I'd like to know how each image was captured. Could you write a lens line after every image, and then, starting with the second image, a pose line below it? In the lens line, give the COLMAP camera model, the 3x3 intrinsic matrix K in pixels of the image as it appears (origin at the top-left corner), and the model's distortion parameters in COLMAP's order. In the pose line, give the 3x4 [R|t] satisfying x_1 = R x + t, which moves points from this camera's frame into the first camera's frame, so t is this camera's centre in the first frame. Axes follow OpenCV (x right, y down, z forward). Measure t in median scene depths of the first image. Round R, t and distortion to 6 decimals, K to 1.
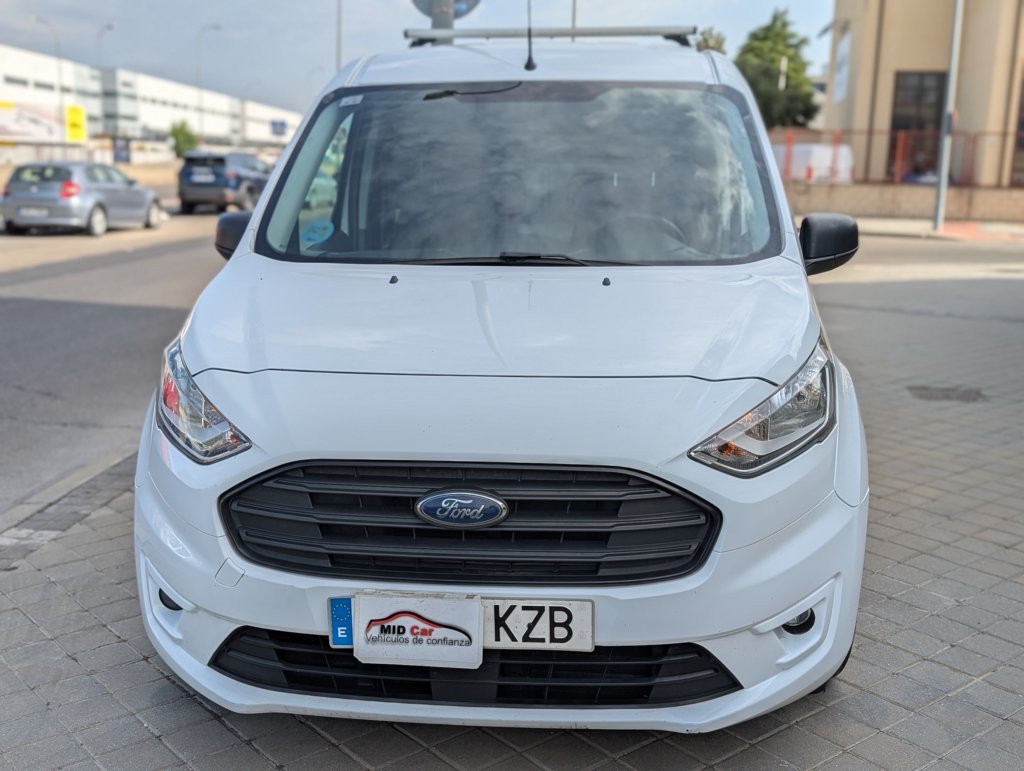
lens RADIAL K [[1111.6, 0, 512.4], [0, 1111.6, 389.7], [0, 0, 1]] dist [0.007318, 0.000000]
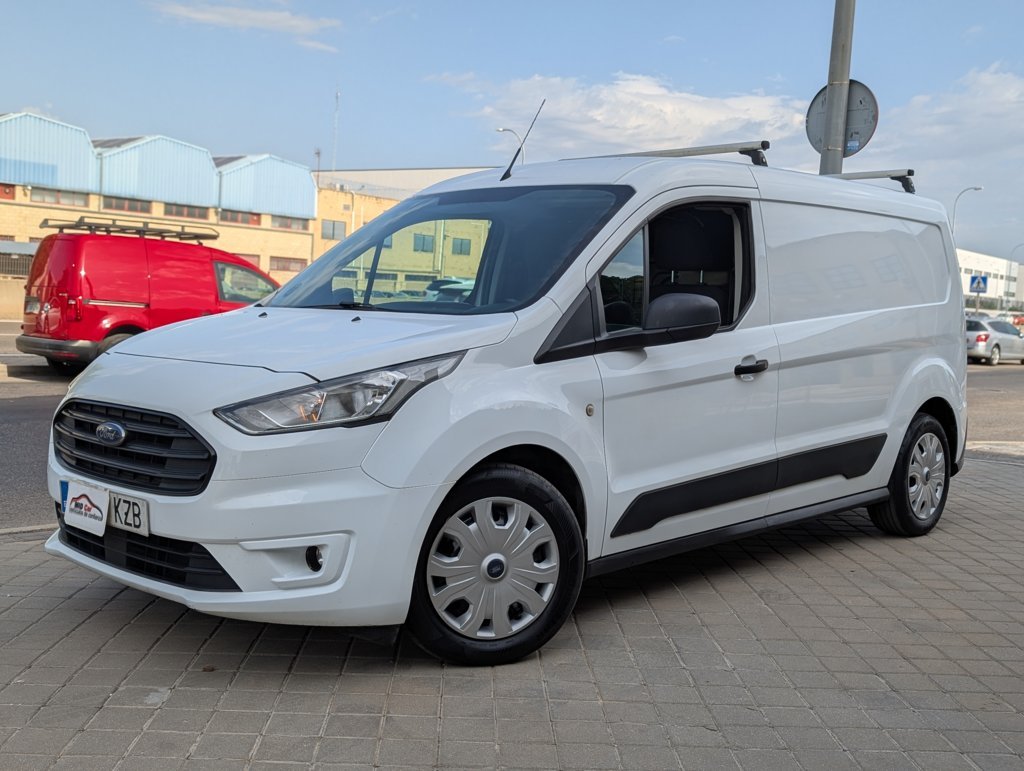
lens RADIAL K [[1111.6, 0, 518.8], [0, 1111.6, 388.2], [0, 0, 1]] dist [0.007318, 0.000000]
pose [[0.784826, 0.063716, -0.616432, 1.377016], [-0.151747, 0.984178, -0.091473, 0.099685], [0.600851, 0.165332, 0.782077, 0.093883]]
